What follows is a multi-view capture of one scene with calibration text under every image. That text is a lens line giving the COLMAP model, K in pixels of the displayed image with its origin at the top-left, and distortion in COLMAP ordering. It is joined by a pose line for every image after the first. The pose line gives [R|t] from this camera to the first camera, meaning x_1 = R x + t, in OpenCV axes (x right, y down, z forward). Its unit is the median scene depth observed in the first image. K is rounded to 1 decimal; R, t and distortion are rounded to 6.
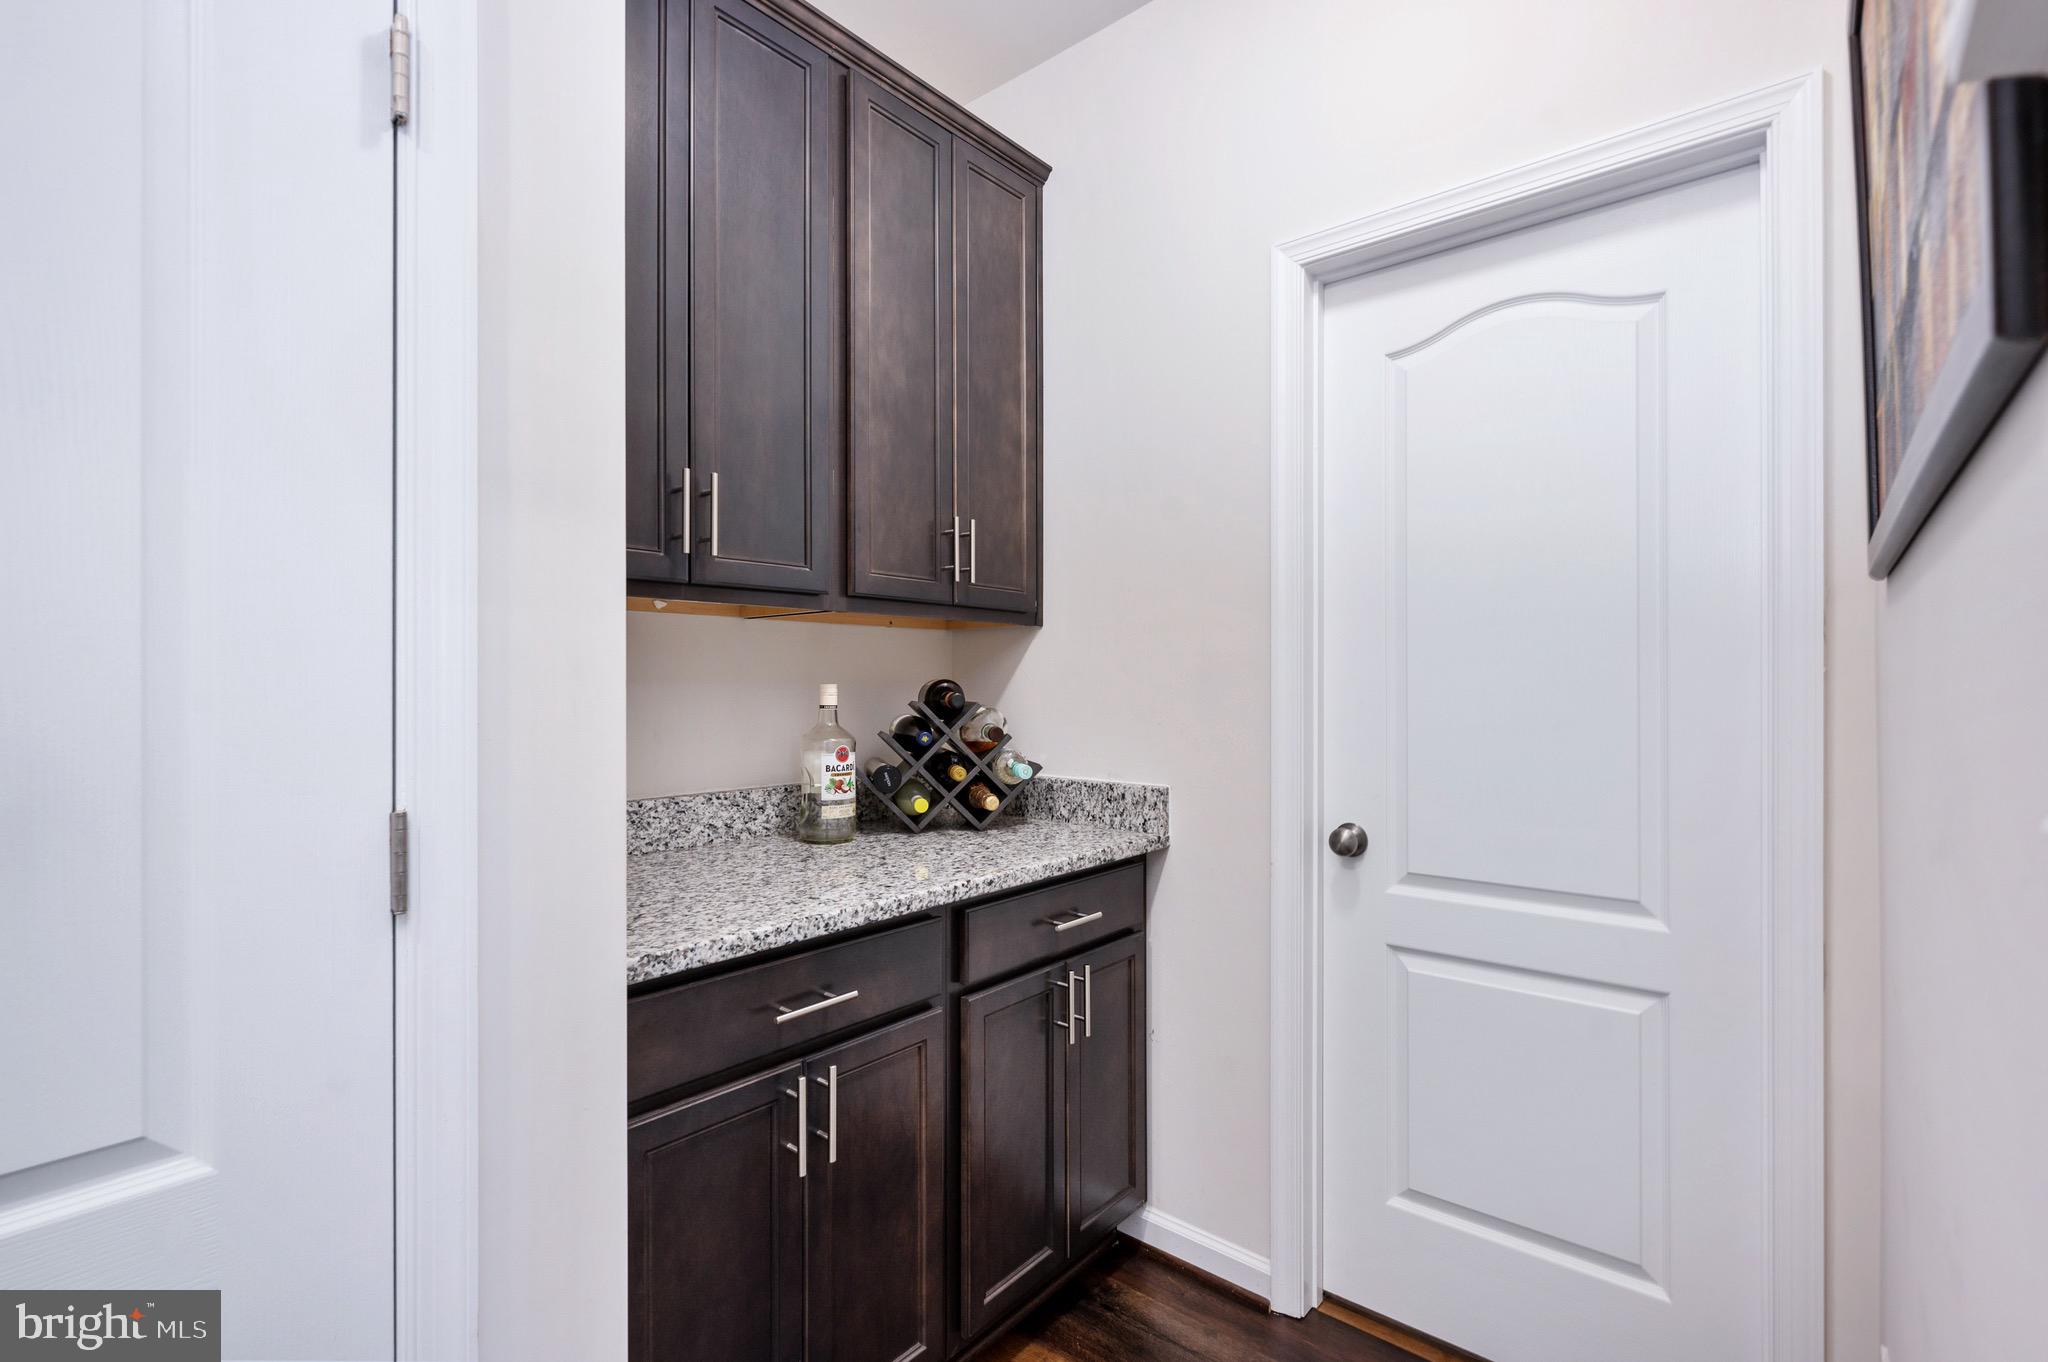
lens RADIAL K [[922.8, 0, 1031.4], [0, 922.8, 678.7], [0, 0, 1]] dist [0.000478, -0.000520]
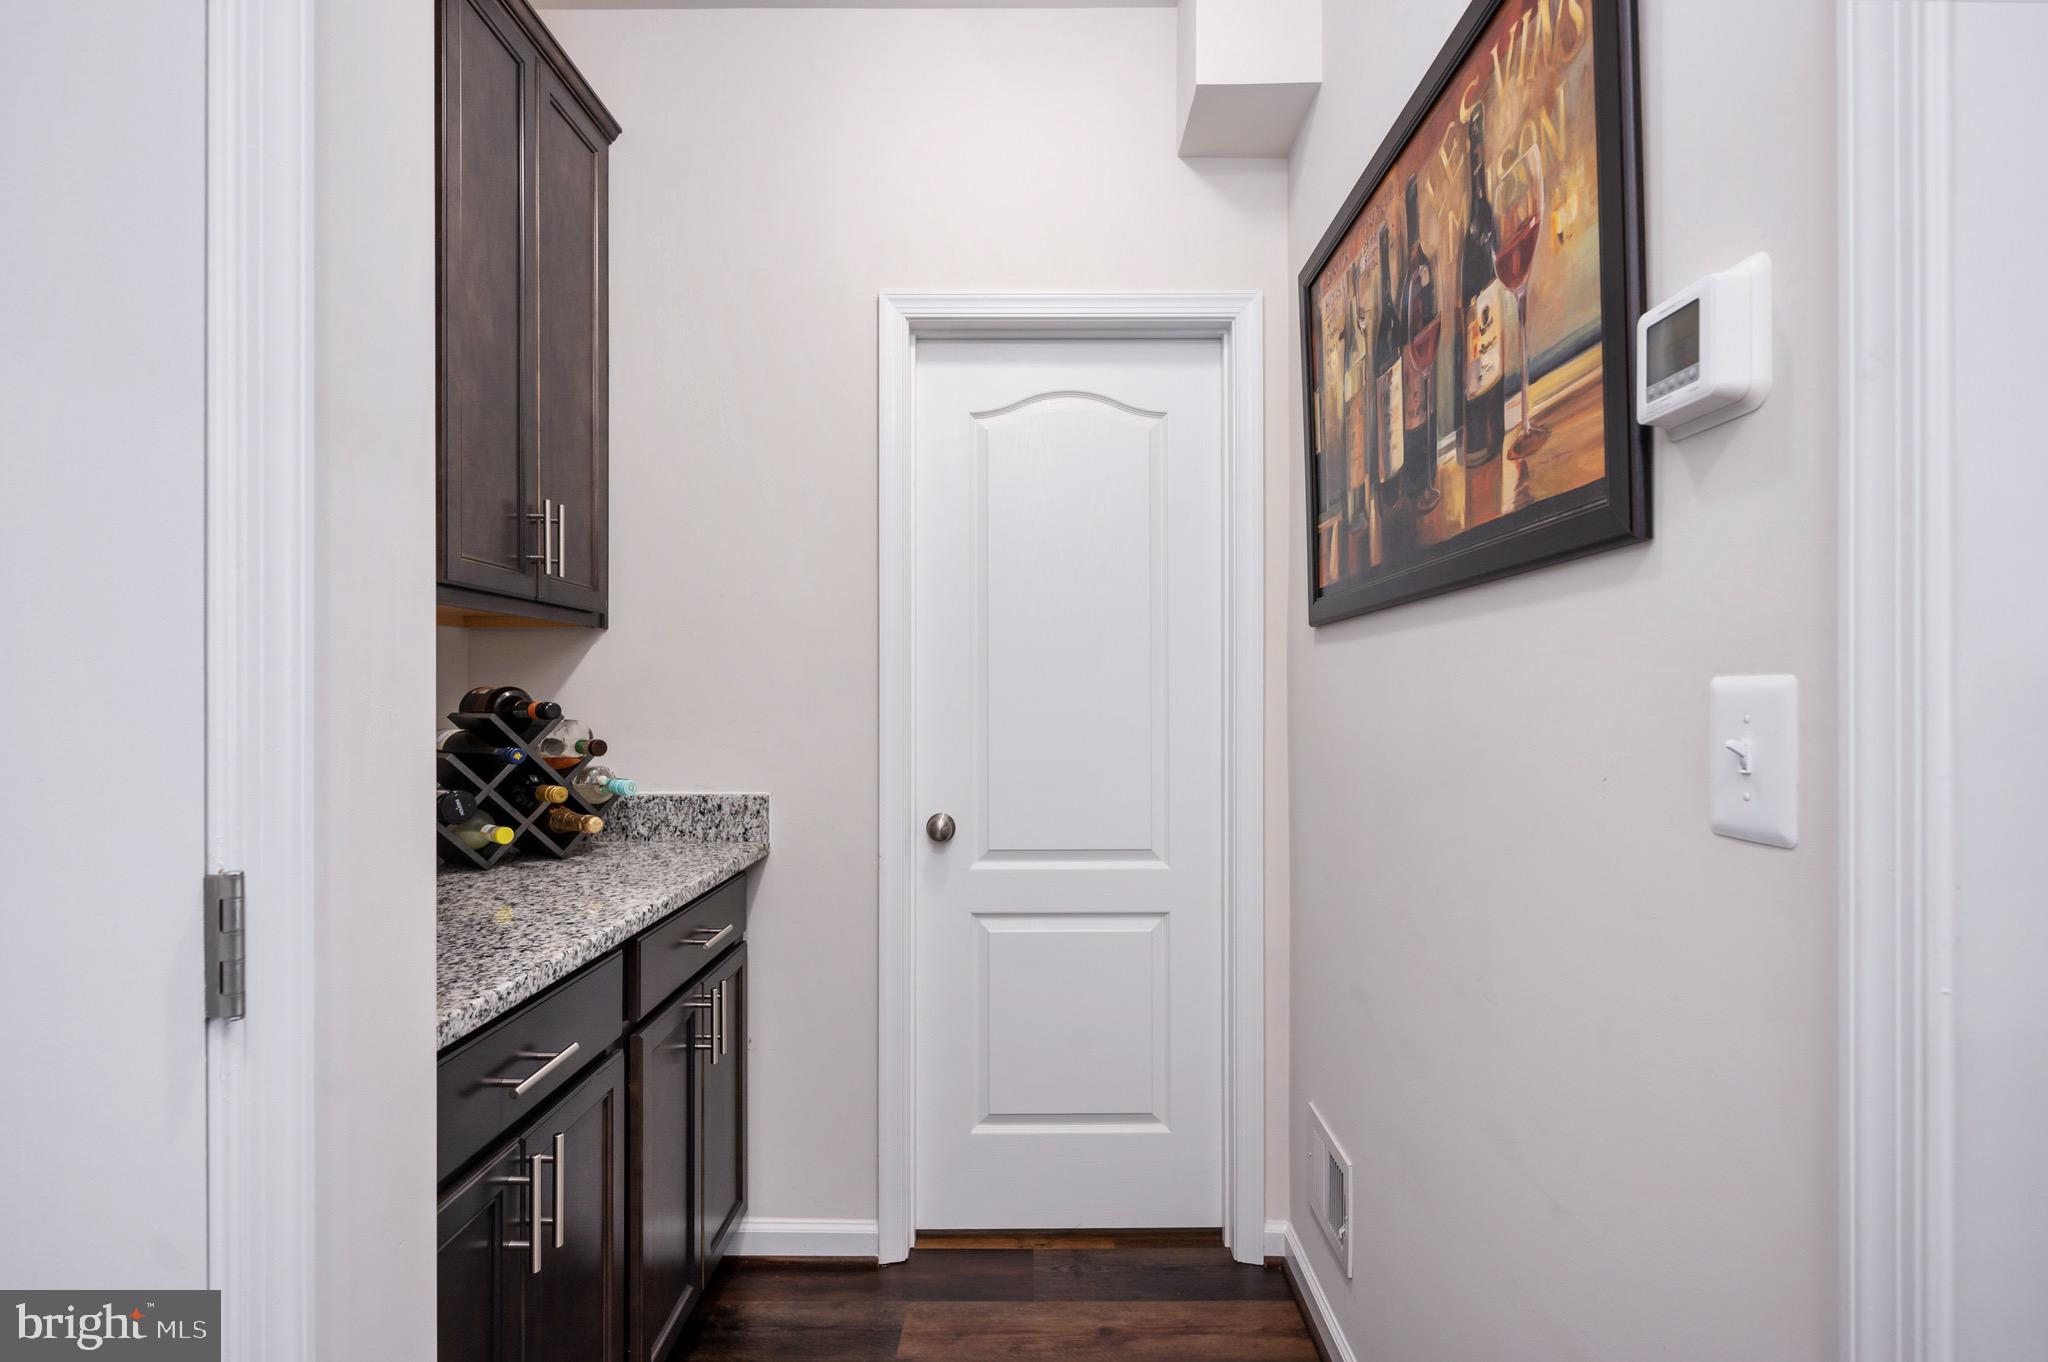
lens RADIAL K [[922.8, 0, 1039.2], [0, 922.8, 687.0], [0, 0, 1]] dist [0.000478, -0.000520]
pose [[0.769926, 0.004324, 0.638118, -0.285820], [-0.002997, 0.999991, -0.003160, 0.002362], [-0.638126, 0.000520, 0.769932, 0.035156]]
